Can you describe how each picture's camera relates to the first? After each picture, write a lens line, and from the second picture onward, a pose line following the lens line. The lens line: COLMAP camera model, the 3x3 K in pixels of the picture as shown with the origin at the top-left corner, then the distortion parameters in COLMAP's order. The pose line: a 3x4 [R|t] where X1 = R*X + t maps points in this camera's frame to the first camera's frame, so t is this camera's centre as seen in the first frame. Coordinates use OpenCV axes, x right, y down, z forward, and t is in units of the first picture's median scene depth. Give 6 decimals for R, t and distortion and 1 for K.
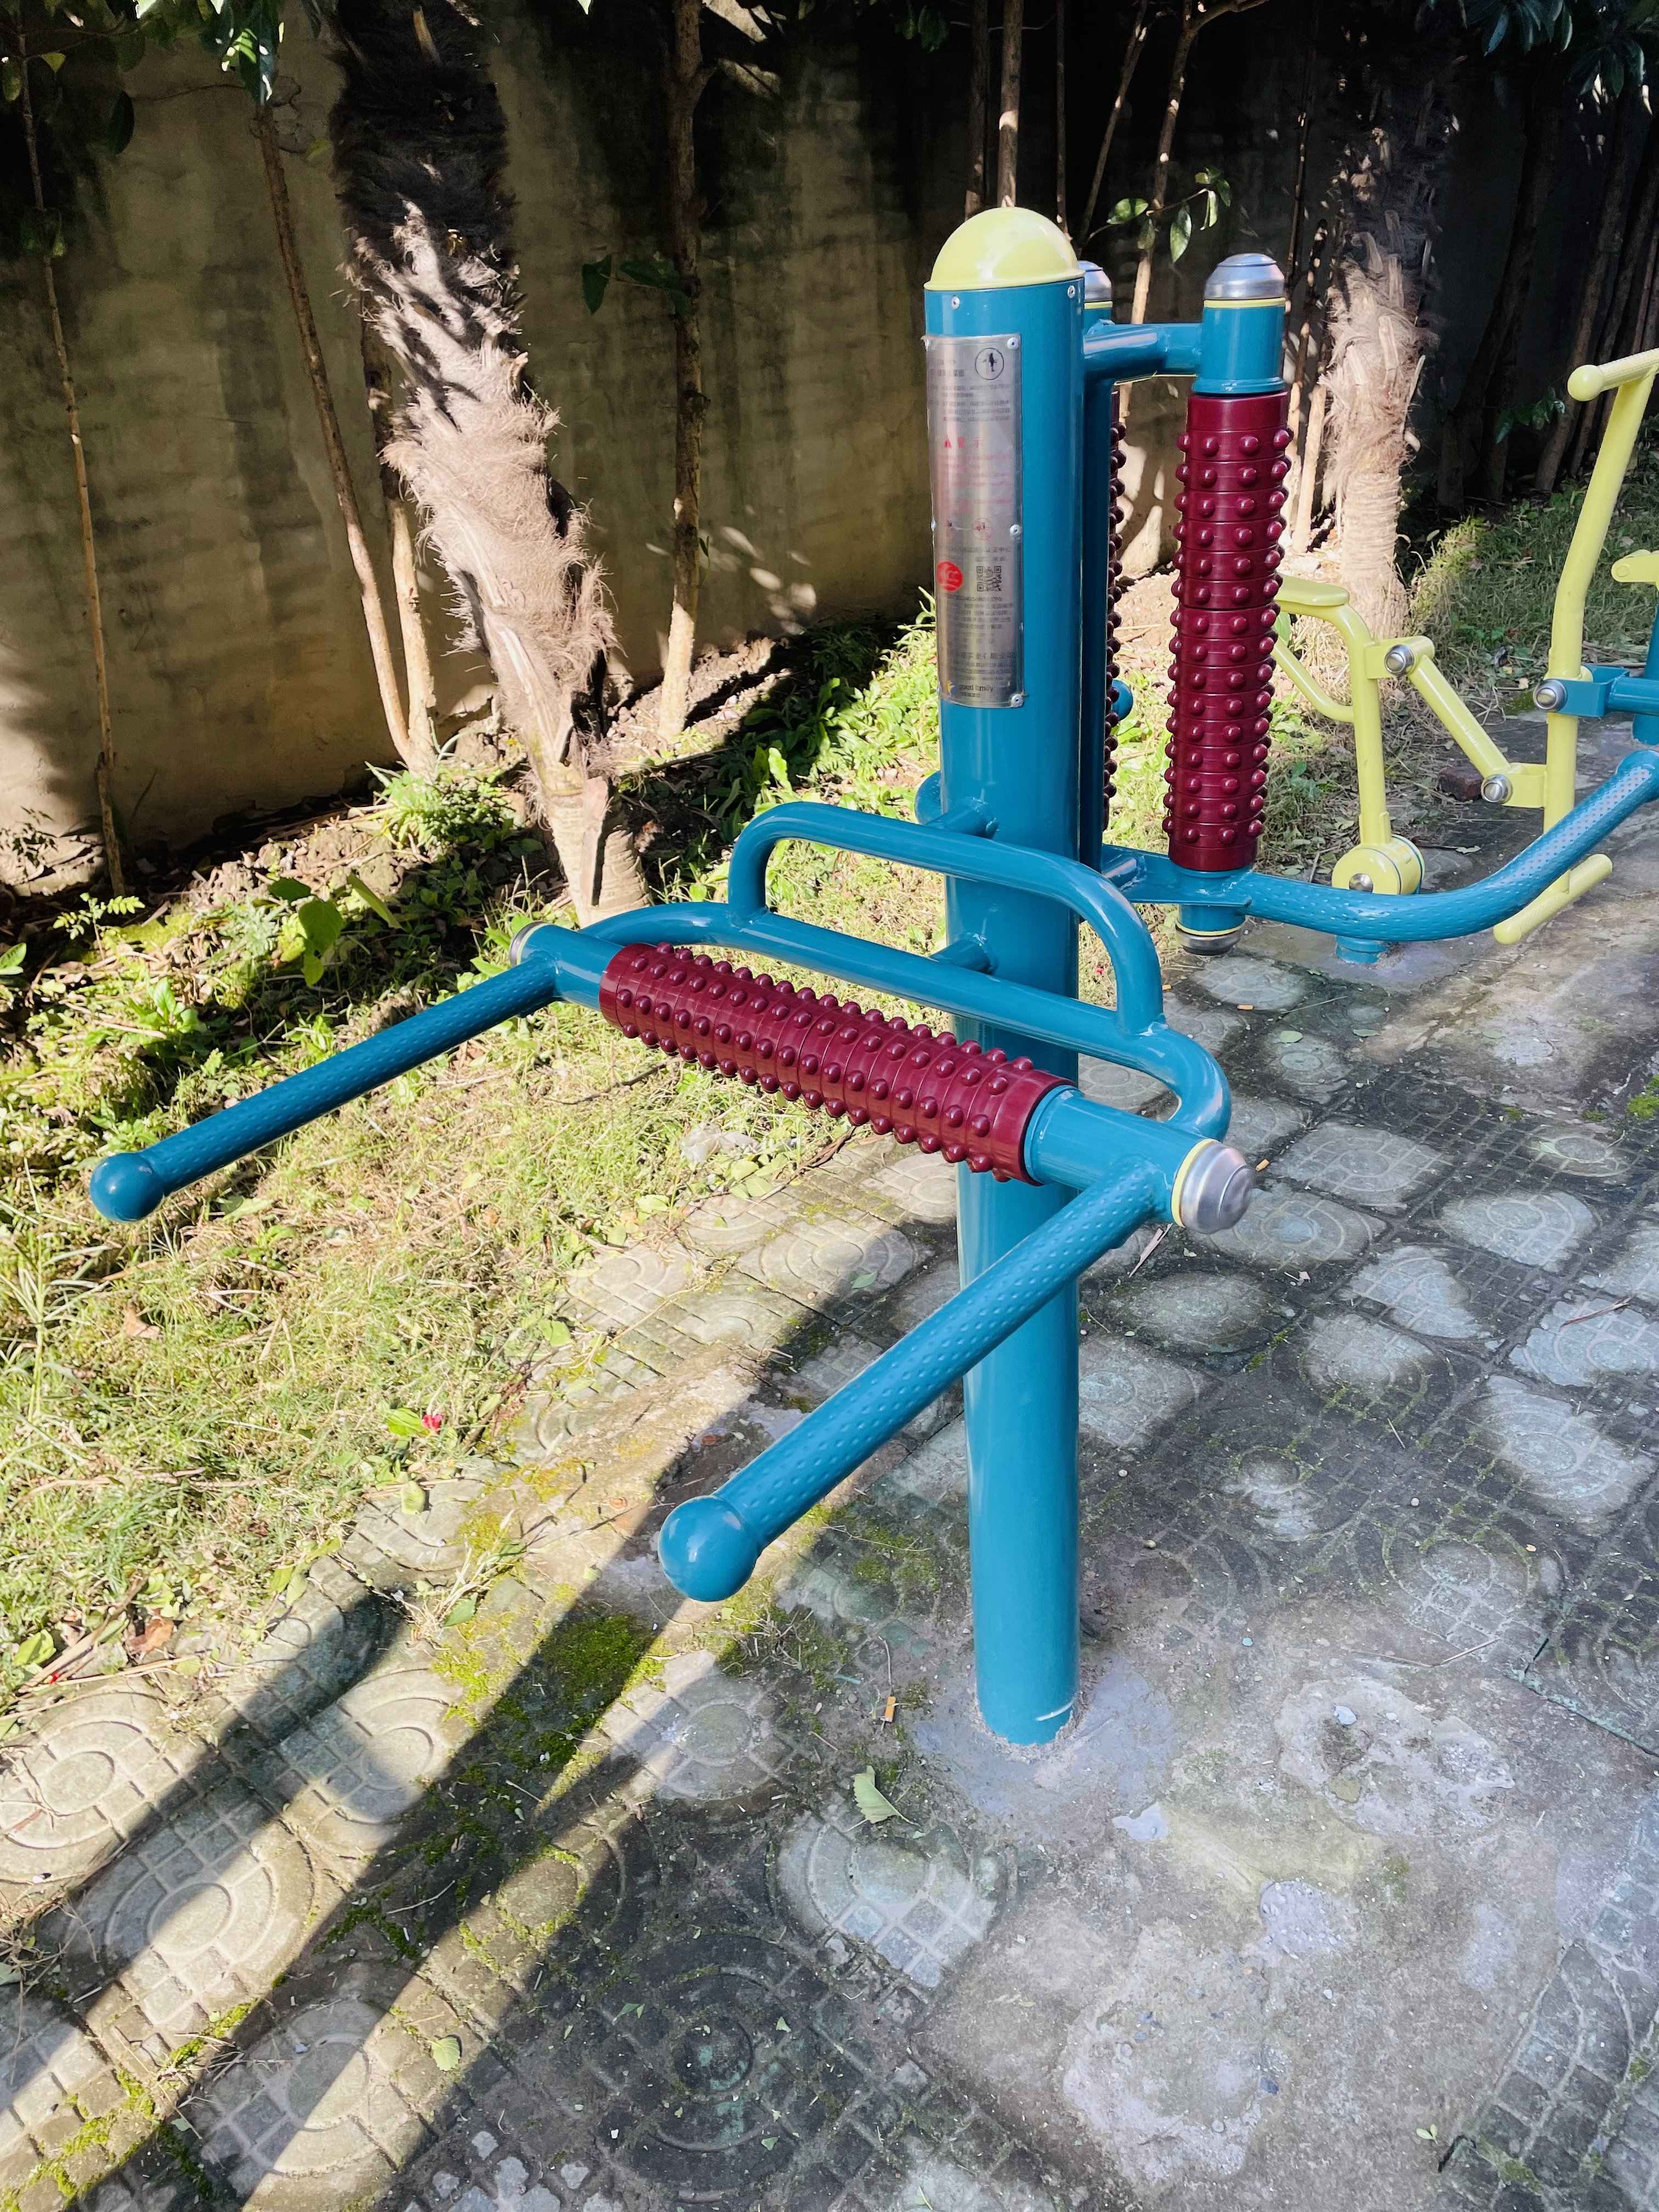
lens RADIAL K [[1705.6, 0, 809.0], [0, 1705.6, 1100.8], [0, 0, 1]] dist [0.095550, -0.109077]
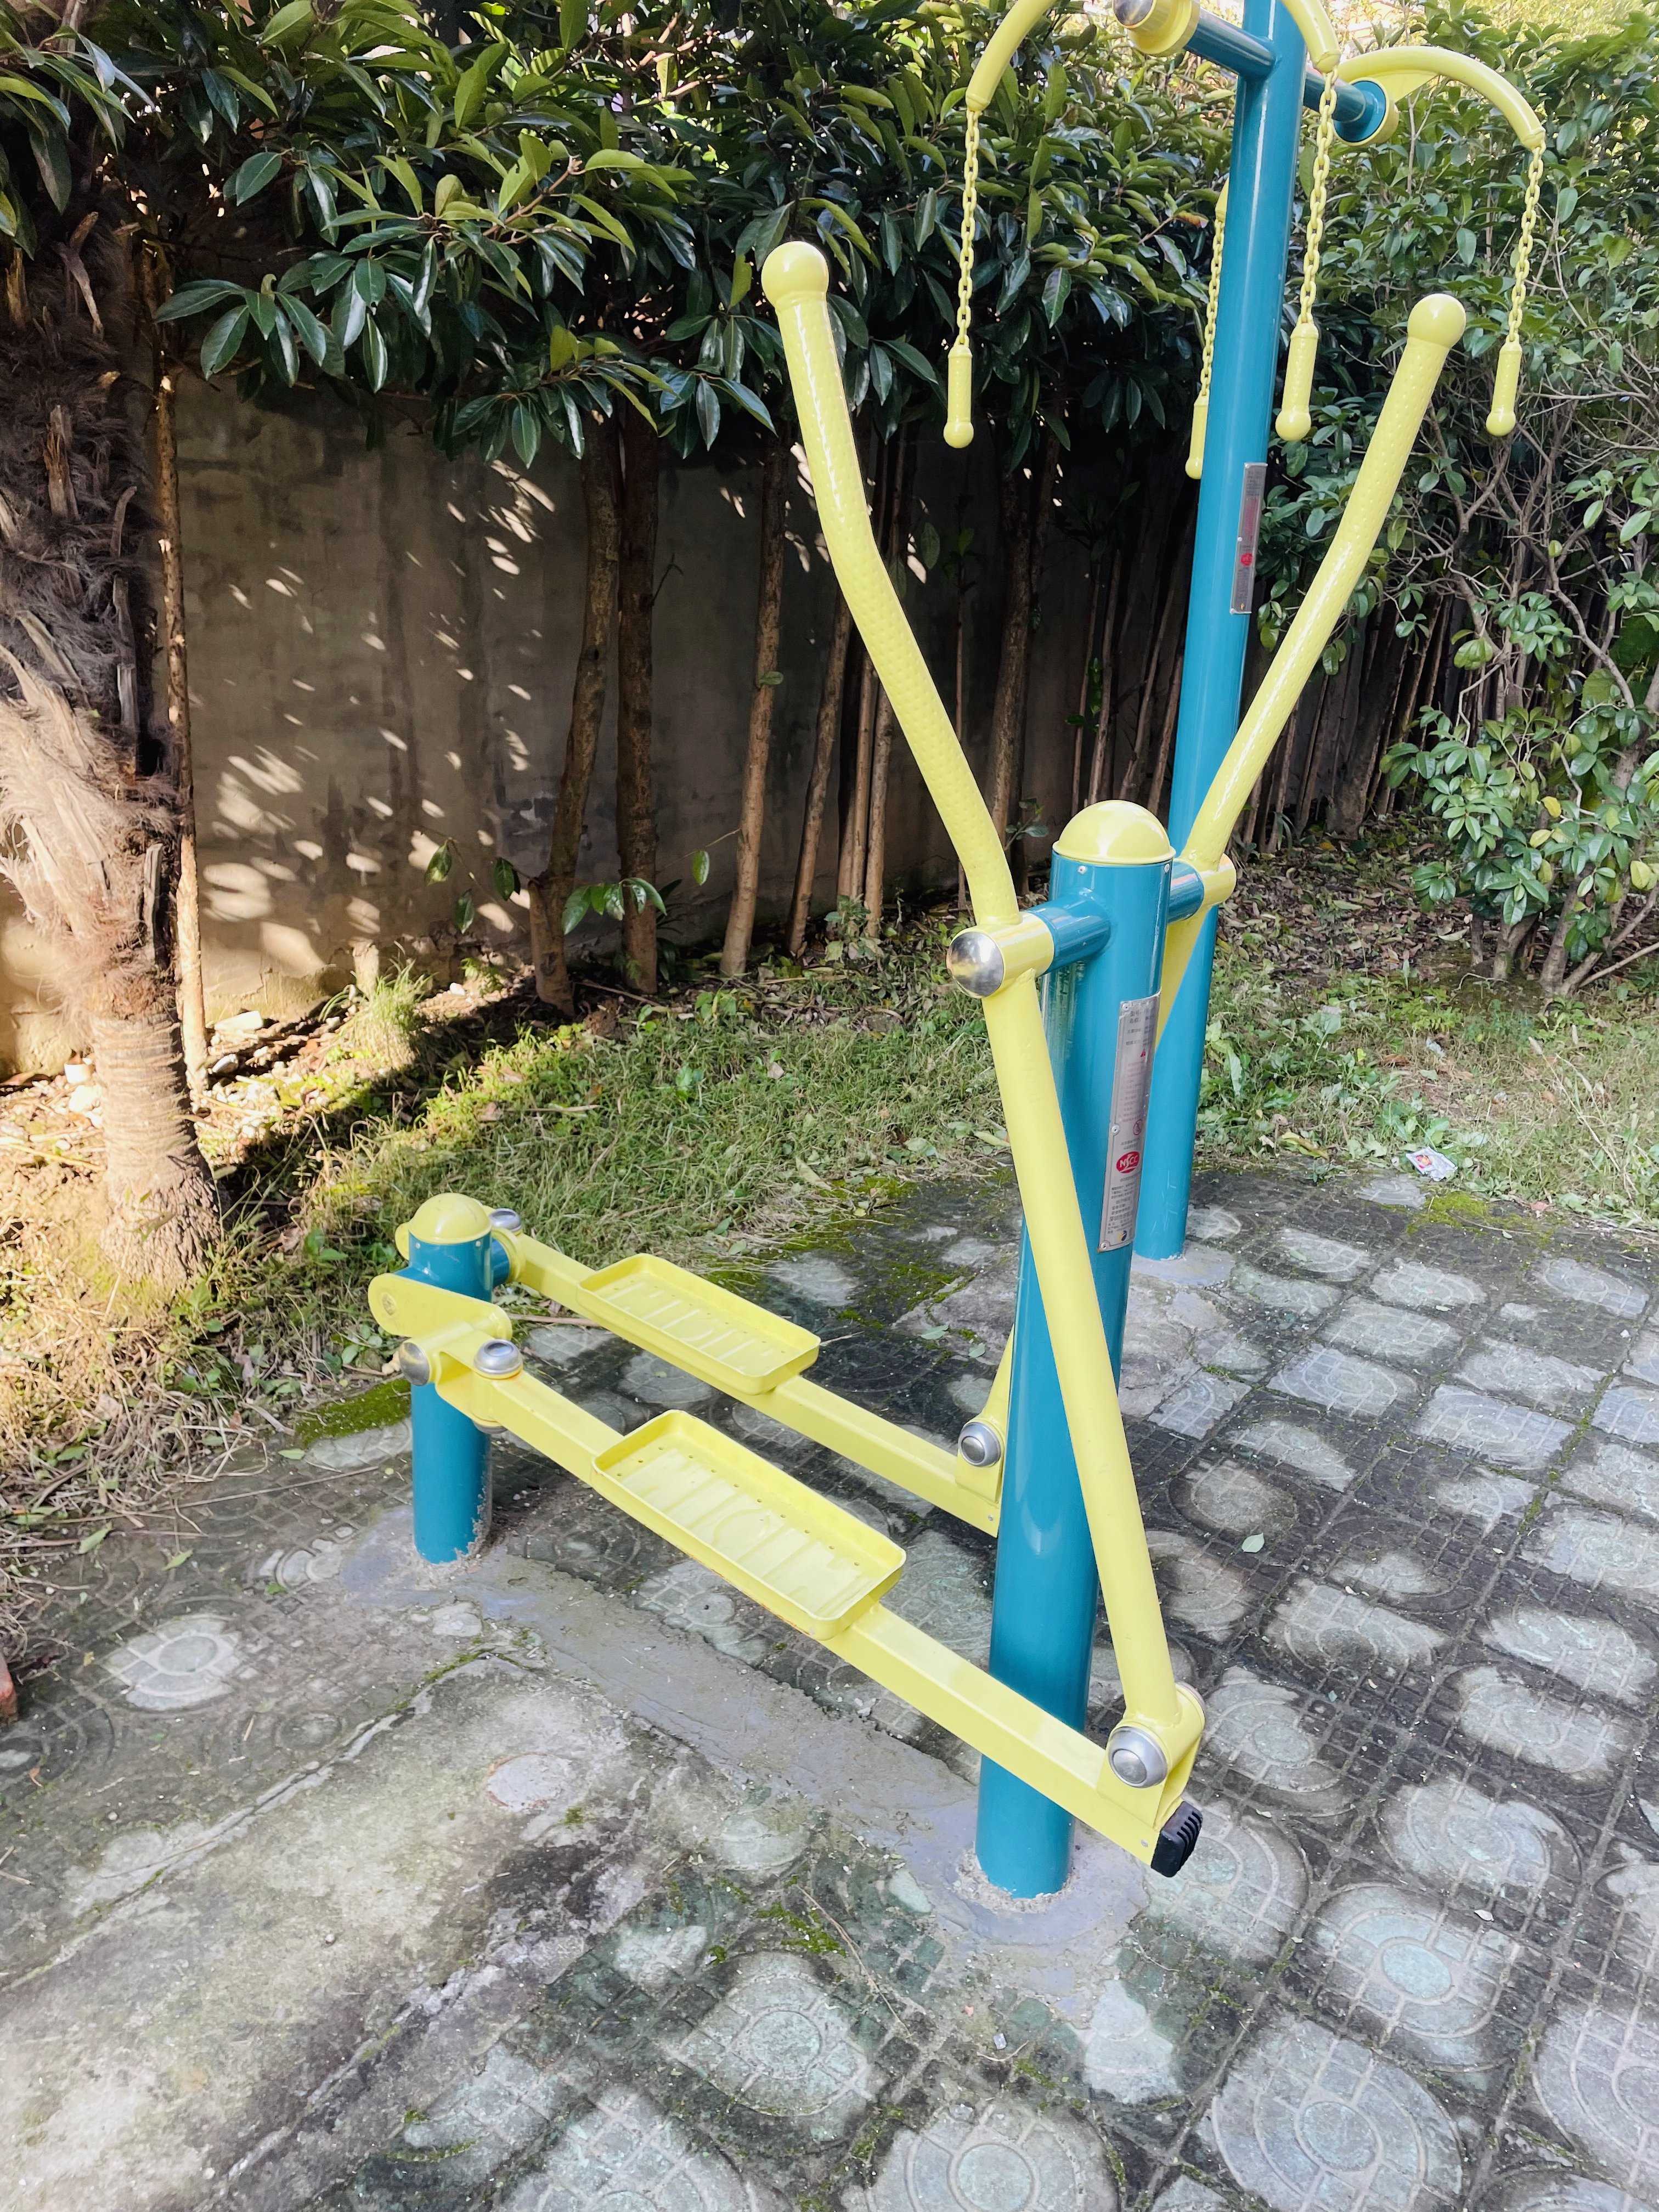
lens RADIAL K [[1690.1, 0, 826.6], [0, 1690.1, 1110.9], [0, 0, 1]] dist [0.094300, -0.136182]
pose [[0.987808, 0.044440, 0.149201, 0.526904], [-0.021046, 0.987713, -0.154855, -0.268721], [-0.154250, 0.149826, 0.976606, 0.432695]]
